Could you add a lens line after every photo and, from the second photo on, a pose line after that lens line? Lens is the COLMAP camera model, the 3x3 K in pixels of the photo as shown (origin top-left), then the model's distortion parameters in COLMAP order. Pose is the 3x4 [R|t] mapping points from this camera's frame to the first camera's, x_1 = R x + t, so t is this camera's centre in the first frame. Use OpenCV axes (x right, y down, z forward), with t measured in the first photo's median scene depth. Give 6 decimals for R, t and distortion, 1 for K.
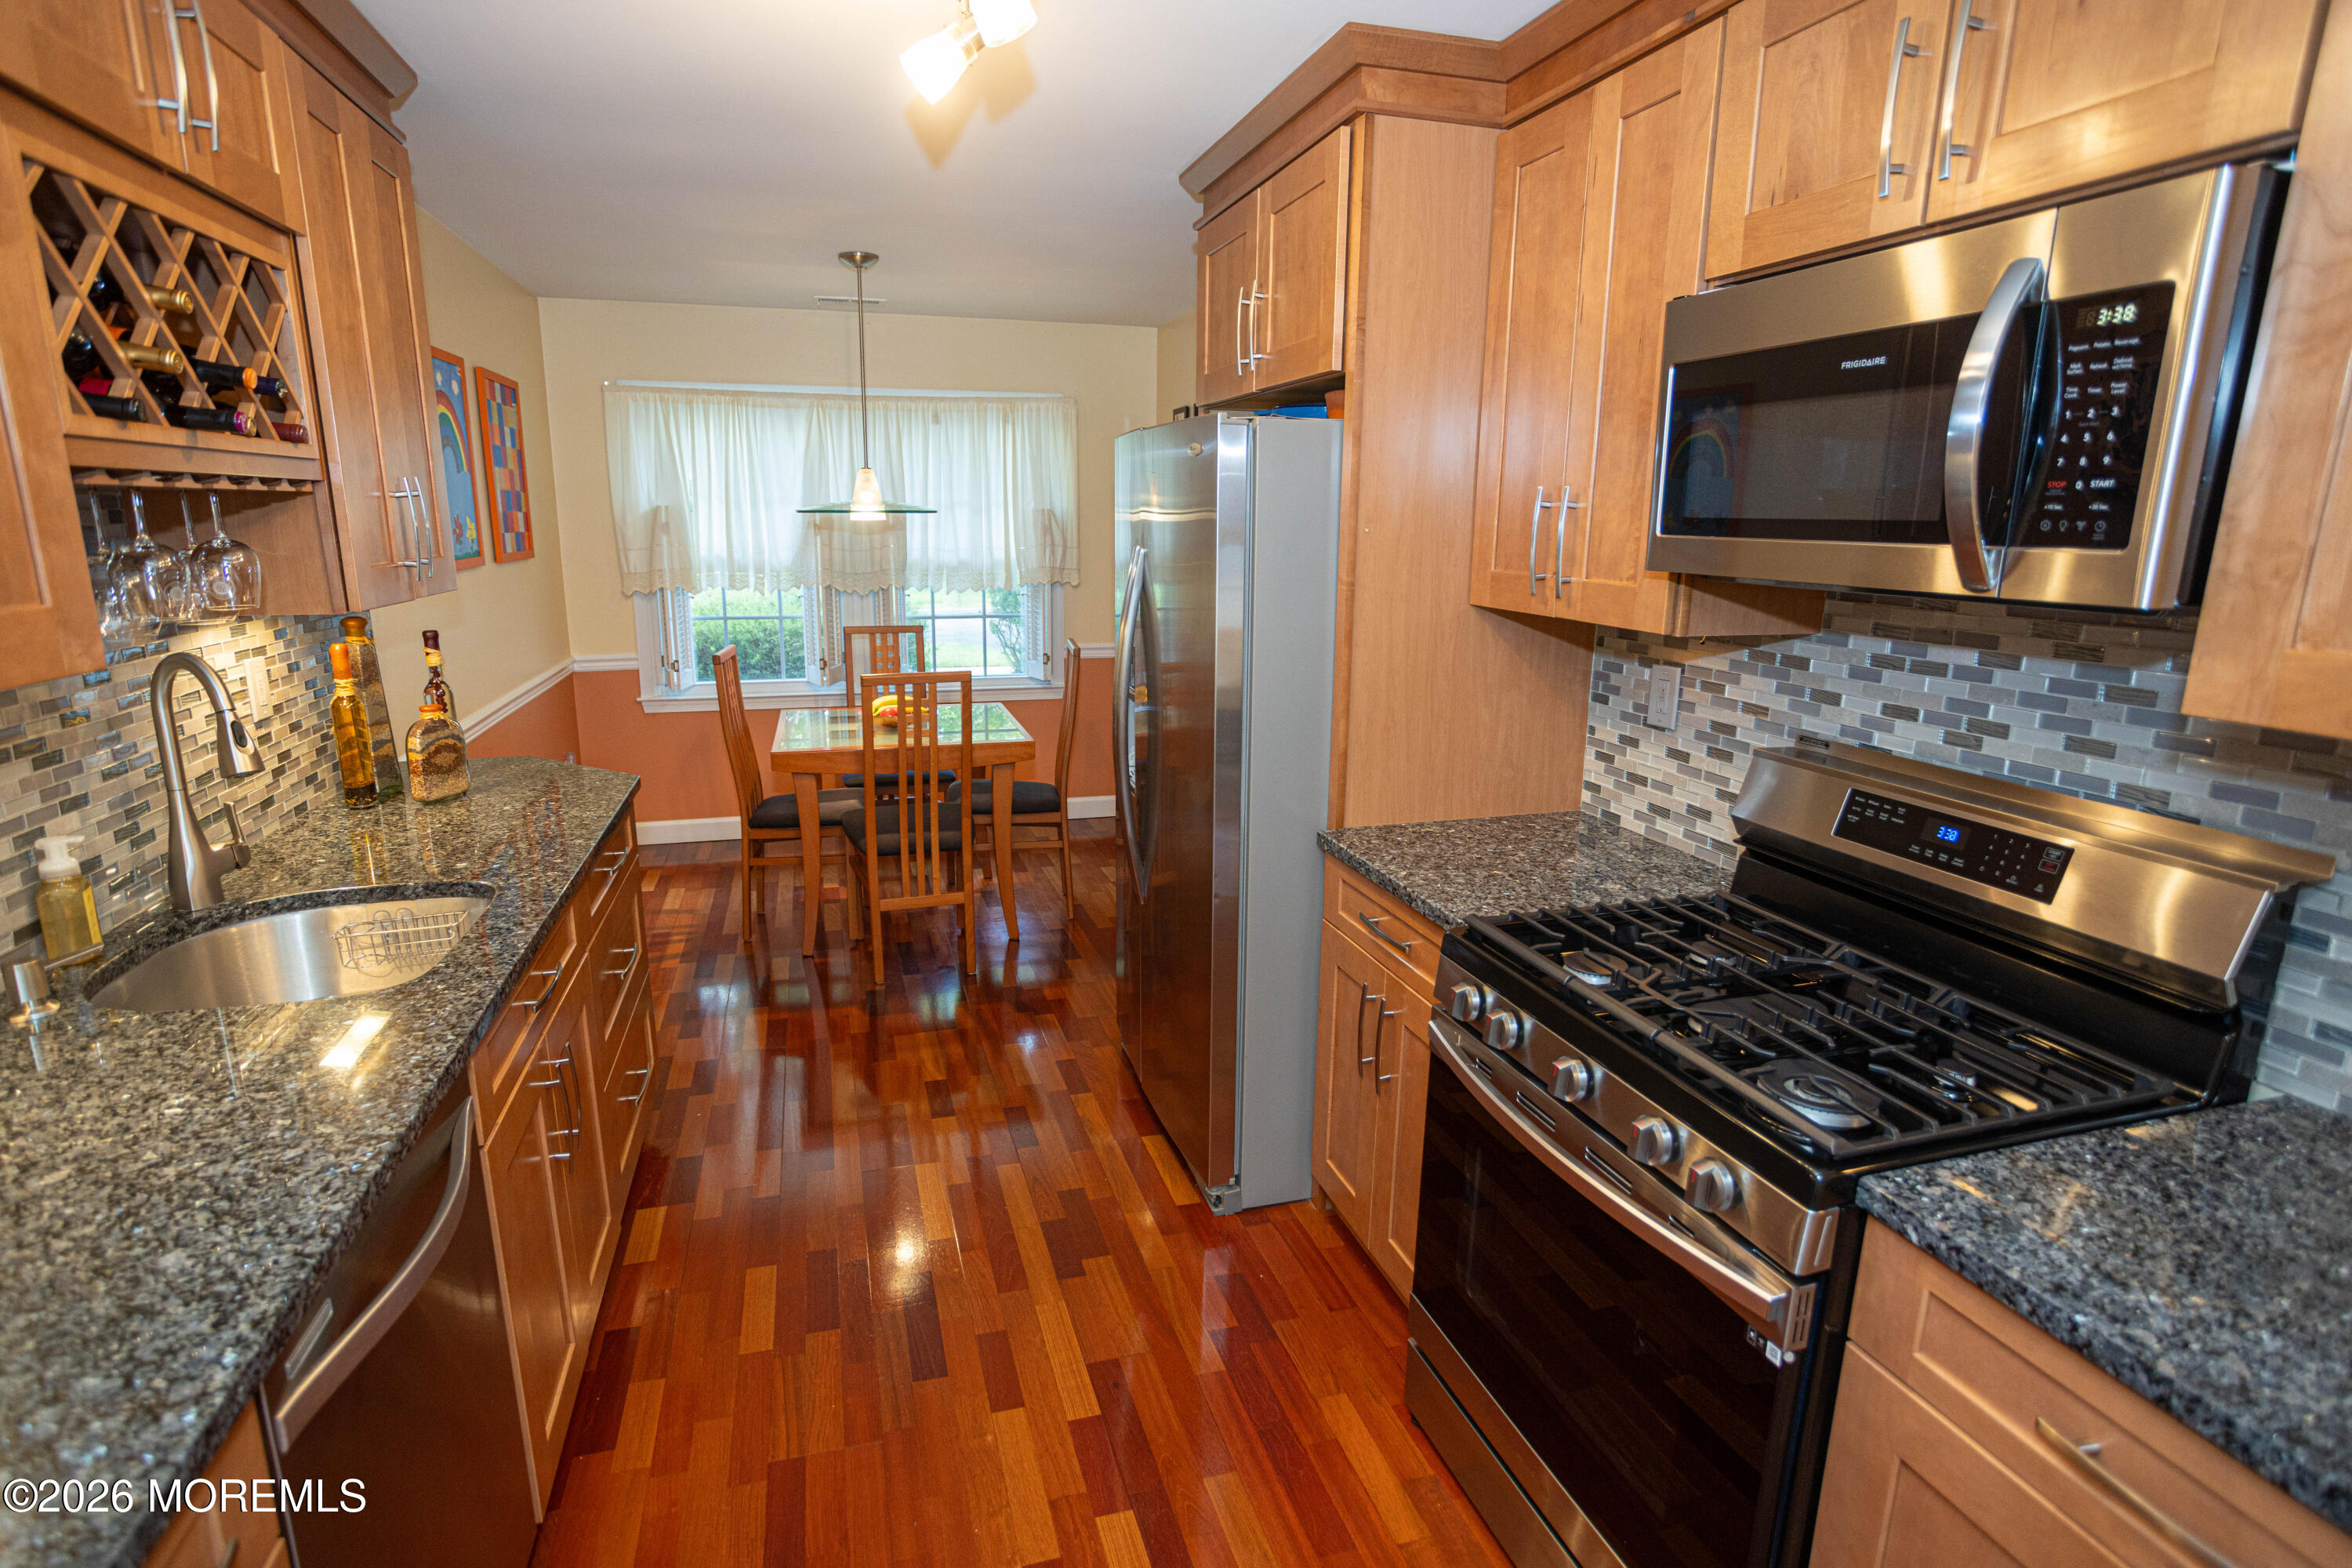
lens RADIAL K [[1177.4, 0, 1165.0], [0, 1177.4, 783.5], [0, 0, 1]] dist [-0.062423, 0.036496]
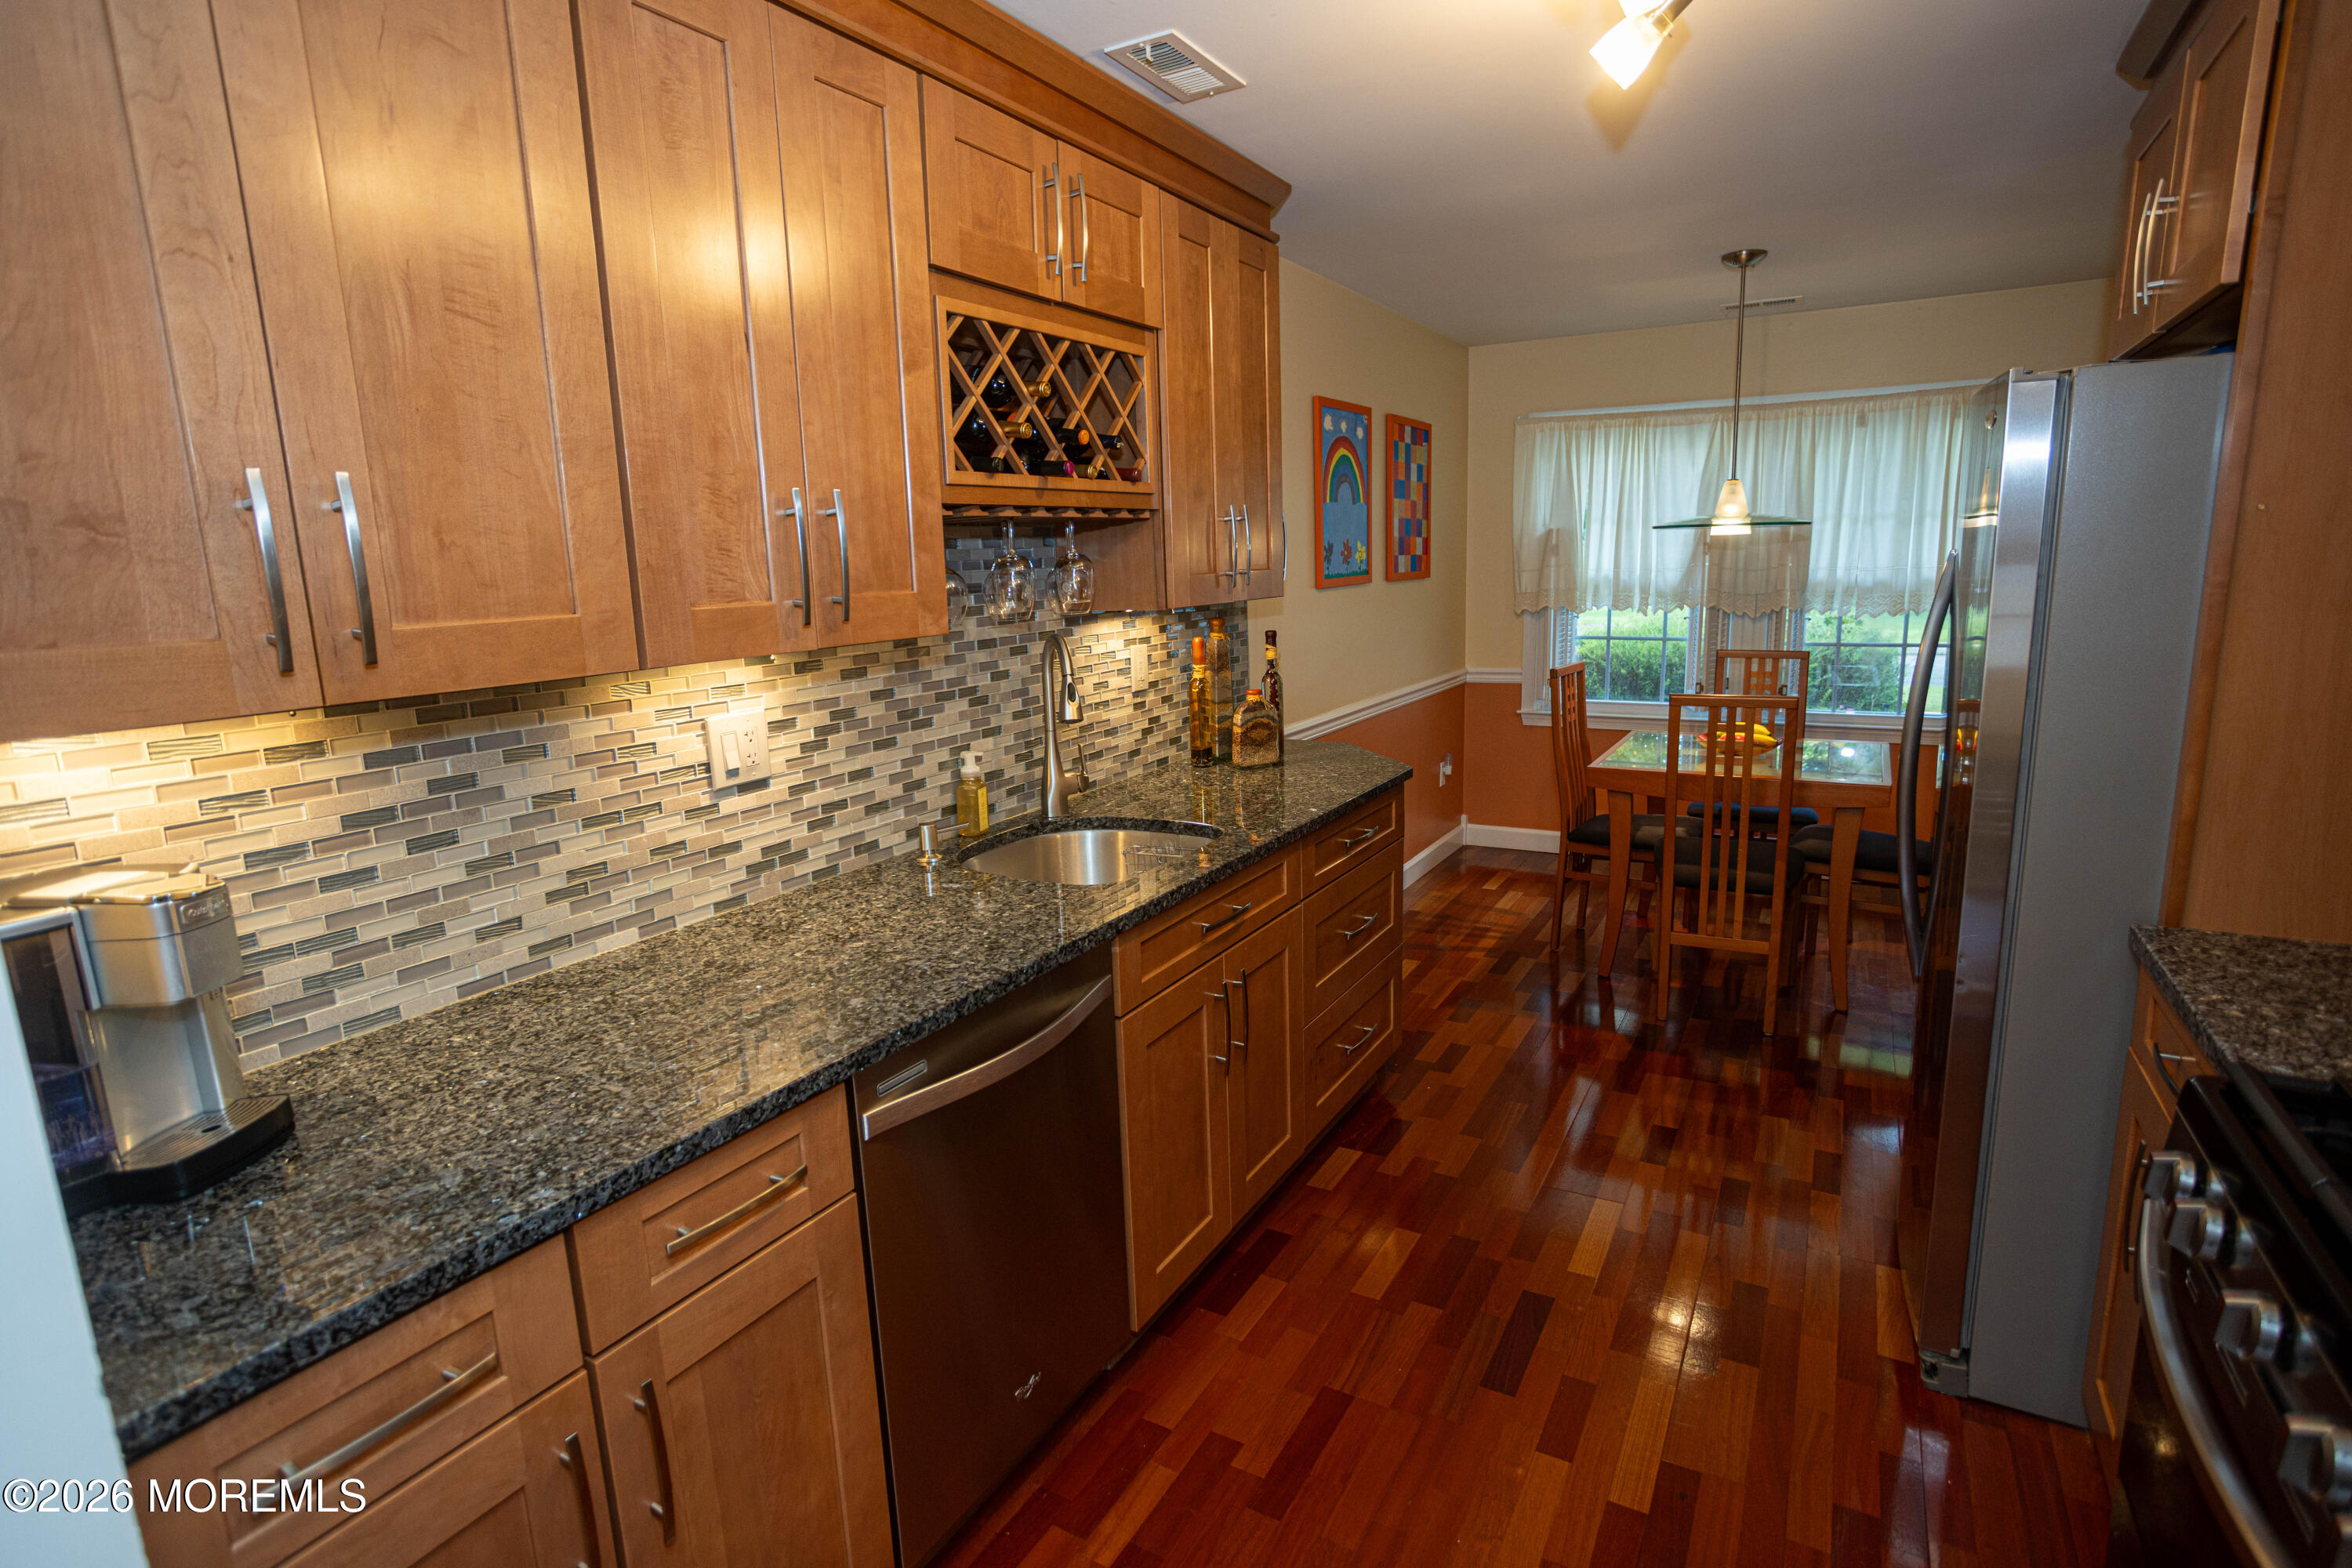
lens RADIAL K [[1177.4, 0, 1165.0], [0, 1177.4, 783.5], [0, 0, 1]] dist [-0.062423, 0.036496]
pose [[0.686110, 0.106611, -0.719644, 0.219069], [-0.125854, 0.991683, 0.026922, 0.009839], [0.716529, 0.072099, 0.693821, 0.069482]]
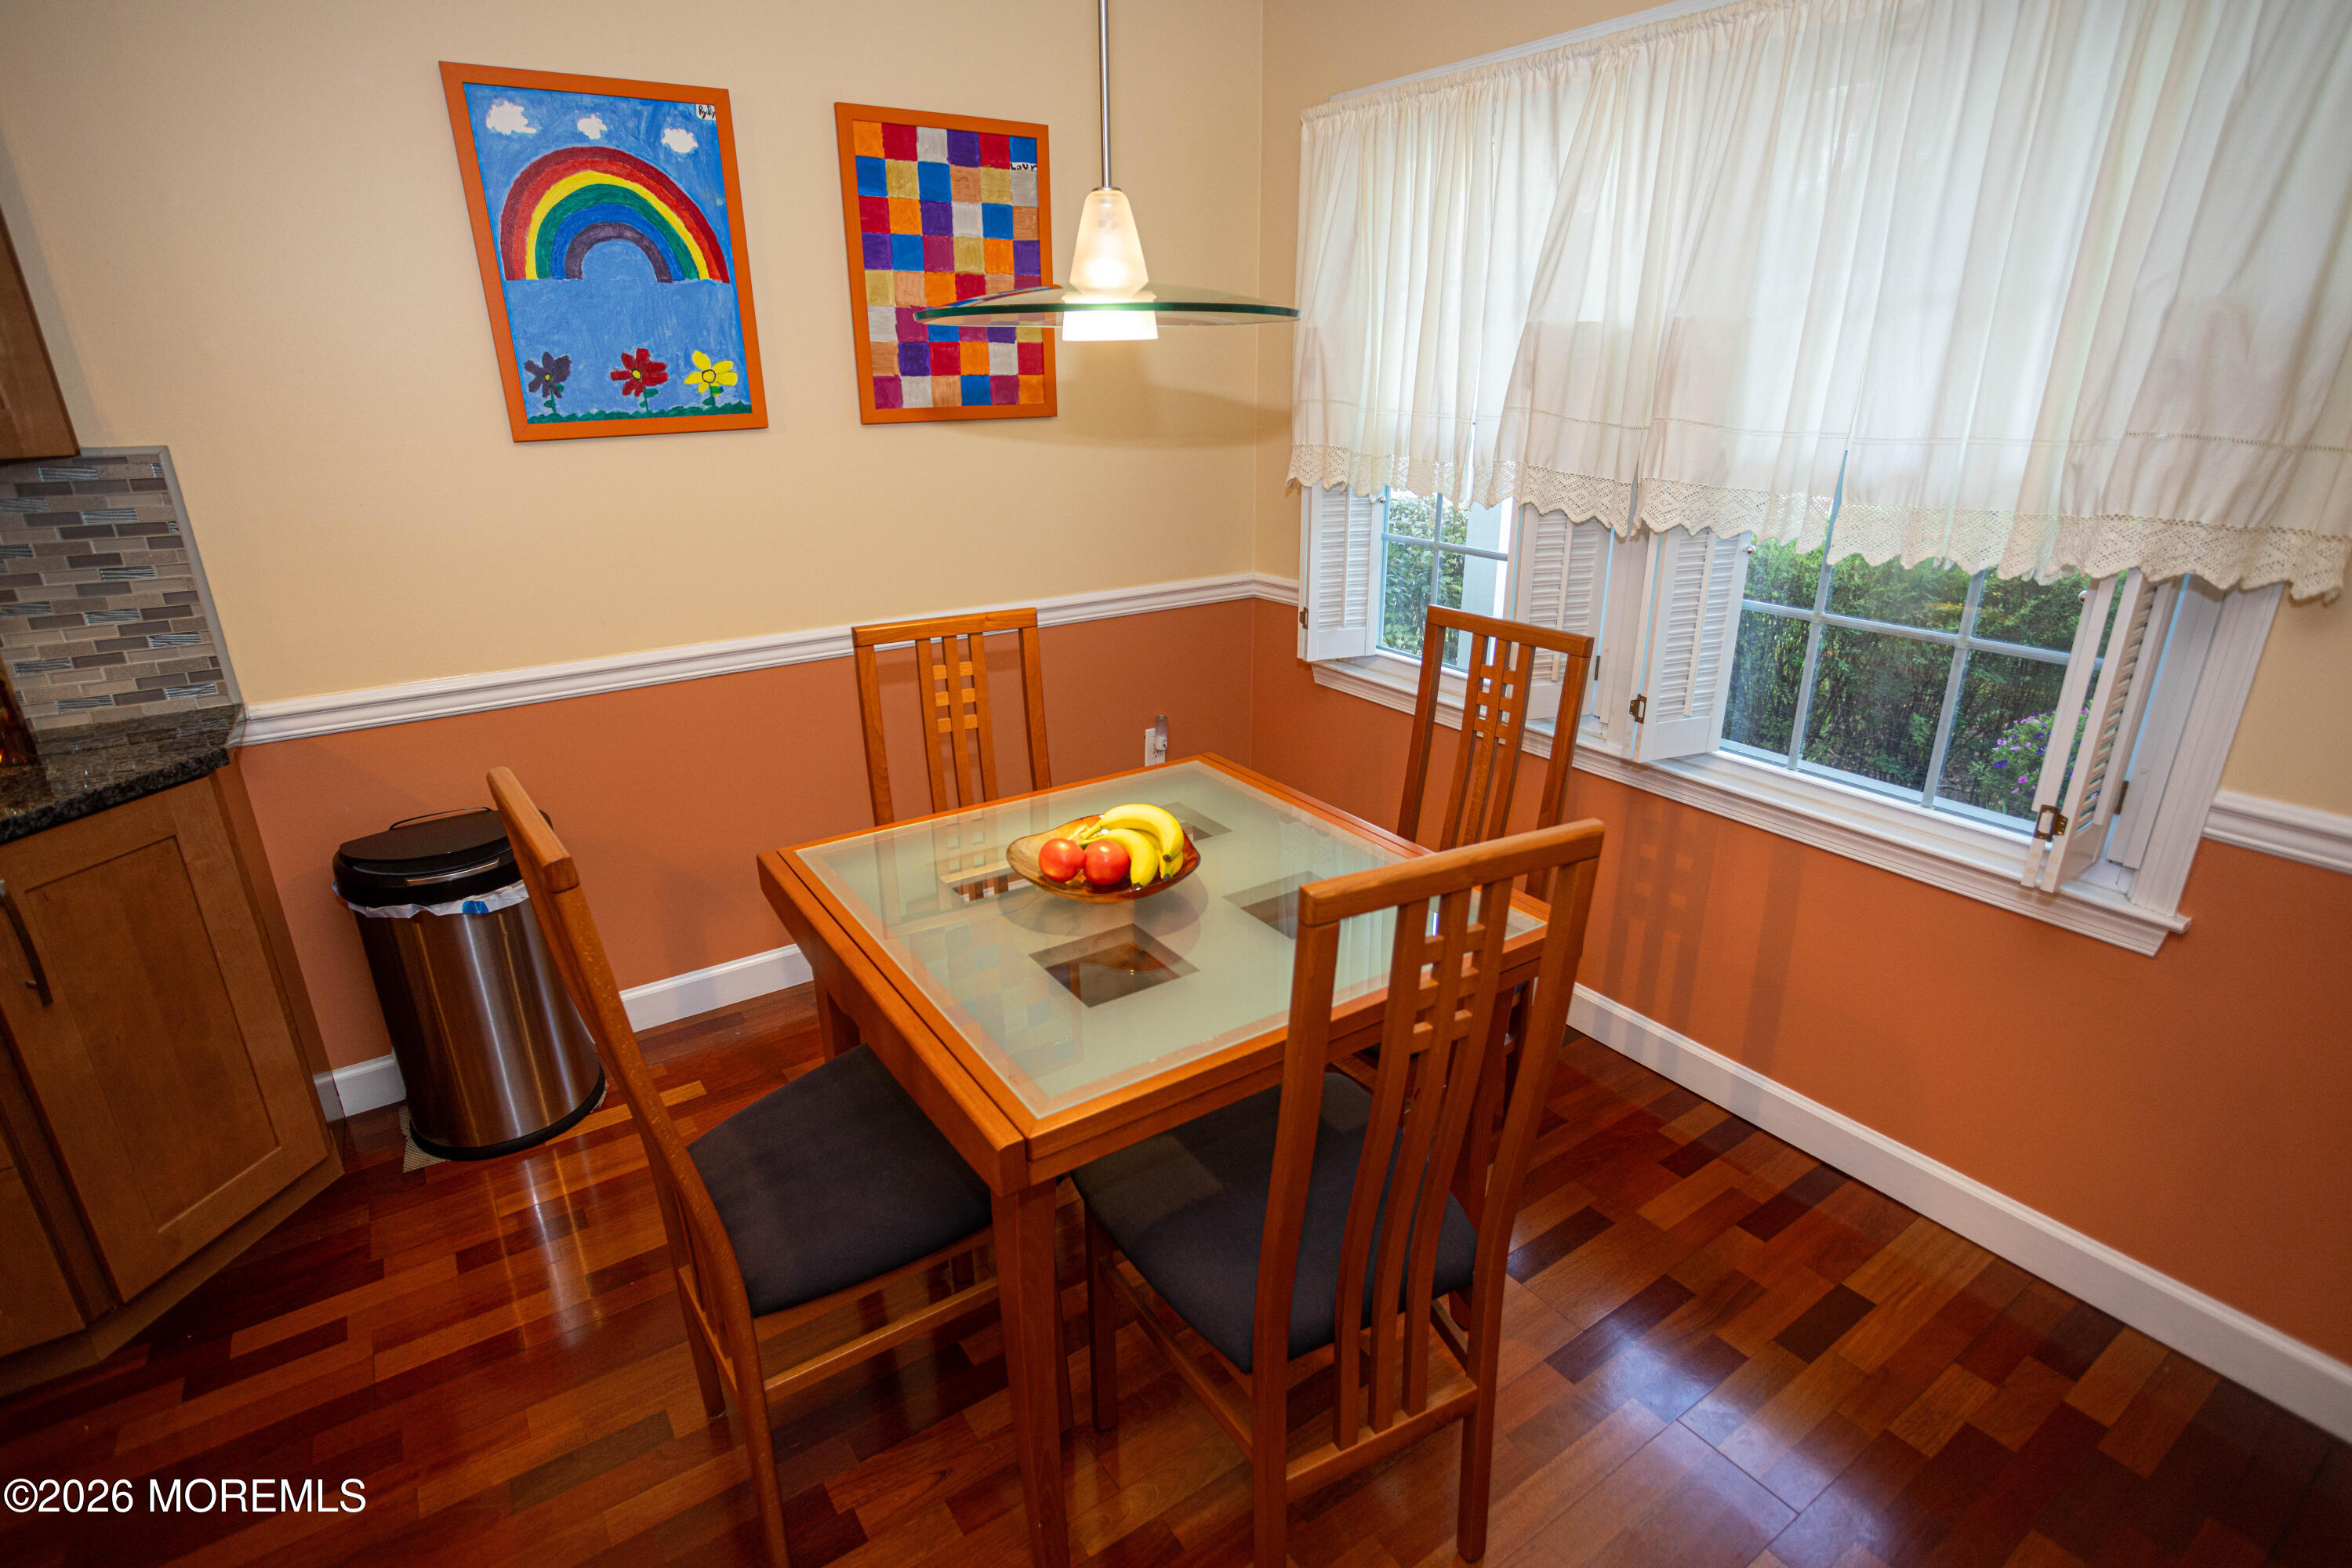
lens RADIAL K [[1132.5, 0, 1140.8], [0, 1132.5, 783.4], [0, 0, 1]] dist [-0.060046, 0.033487]
pose [[0.300192, 0.315515, -0.900186, 0.176484], [-0.200473, 0.943502, 0.263844, -0.324157], [0.932575, 0.101260, 0.346484, 1.552079]]
